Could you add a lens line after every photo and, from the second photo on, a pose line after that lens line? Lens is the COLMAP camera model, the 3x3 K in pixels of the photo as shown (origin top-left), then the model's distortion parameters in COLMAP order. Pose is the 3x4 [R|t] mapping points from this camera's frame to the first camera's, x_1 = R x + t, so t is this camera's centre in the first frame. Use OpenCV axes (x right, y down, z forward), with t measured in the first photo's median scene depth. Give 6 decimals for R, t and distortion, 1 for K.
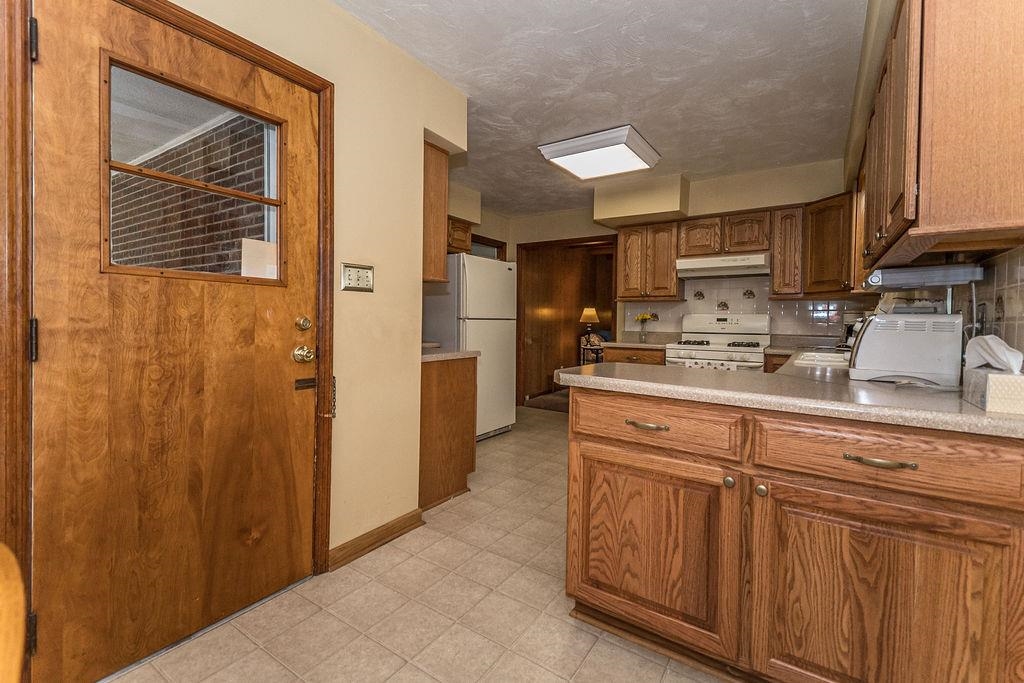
lens RADIAL K [[446.6, 0, 518.1], [0, 446.6, 333.0], [0, 0, 1]] dist [0.023656, -0.000920]
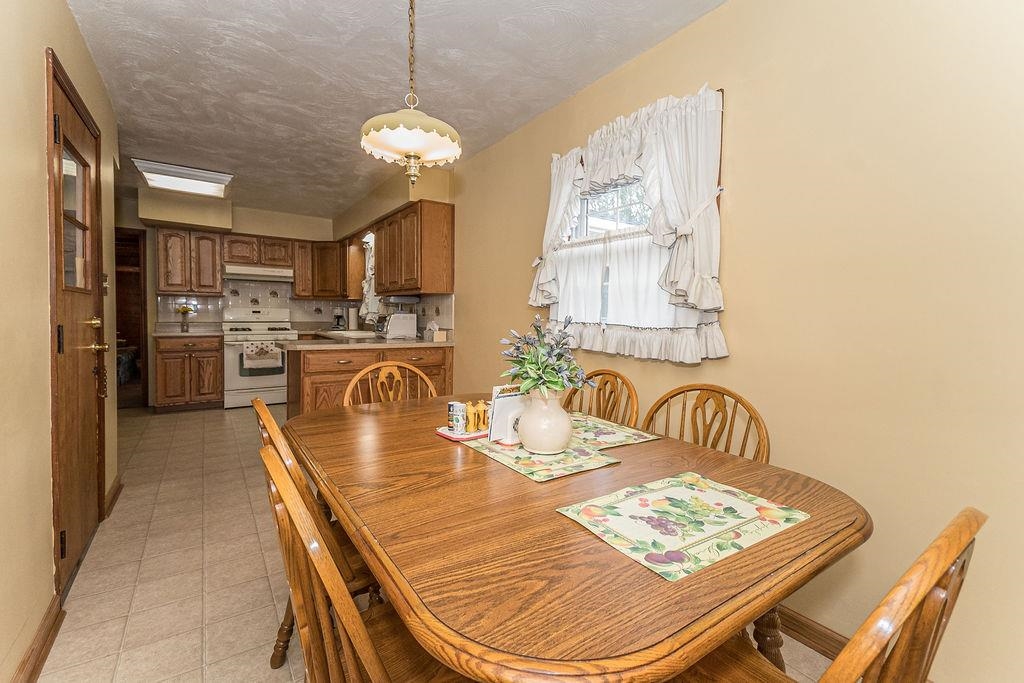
lens RADIAL K [[446.6, 0, 530.4], [0, 446.6, 333.3], [0, 0, 1]] dist [0.023656, -0.000920]
pose [[0.339588, -0.046155, 0.939441, -0.549197], [0.015472, 0.998934, 0.043485, -0.011083], [-0.940447, -0.000232, 0.339941, -0.249505]]
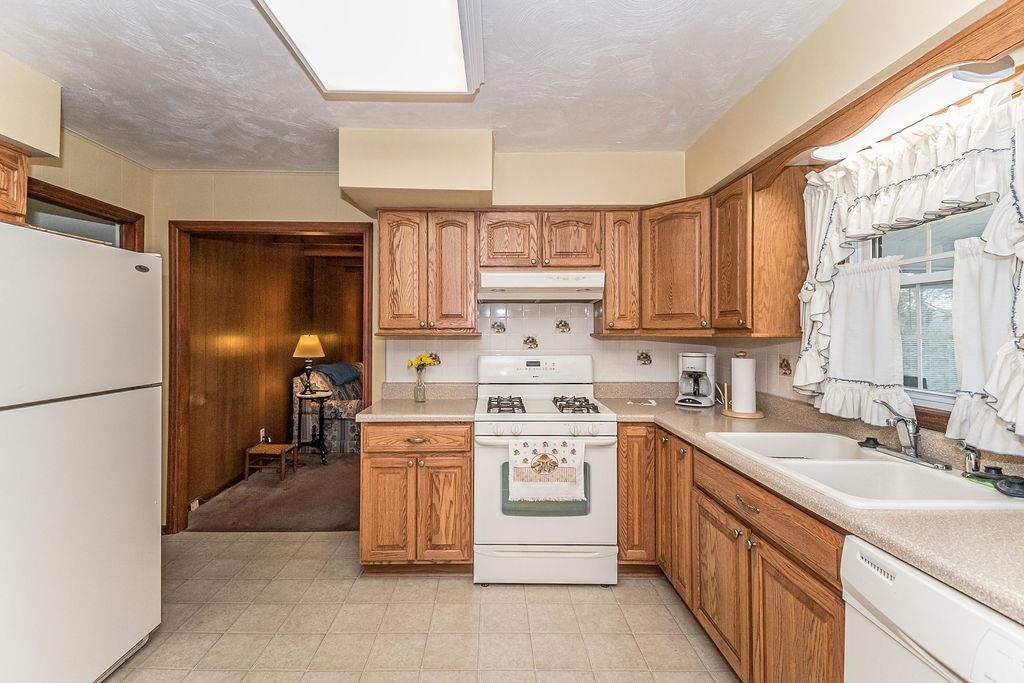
lens RADIAL K [[446.6, 0, 480.9], [0, 446.6, 326.9], [0, 0, 1]] dist [0.023656, -0.000920]
pose [[0.837052, -0.006199, 0.547088, 0.015860], [0.023731, 0.999406, -0.024984, -0.069399], [-0.546608, 0.033896, 0.836702, 0.467057]]
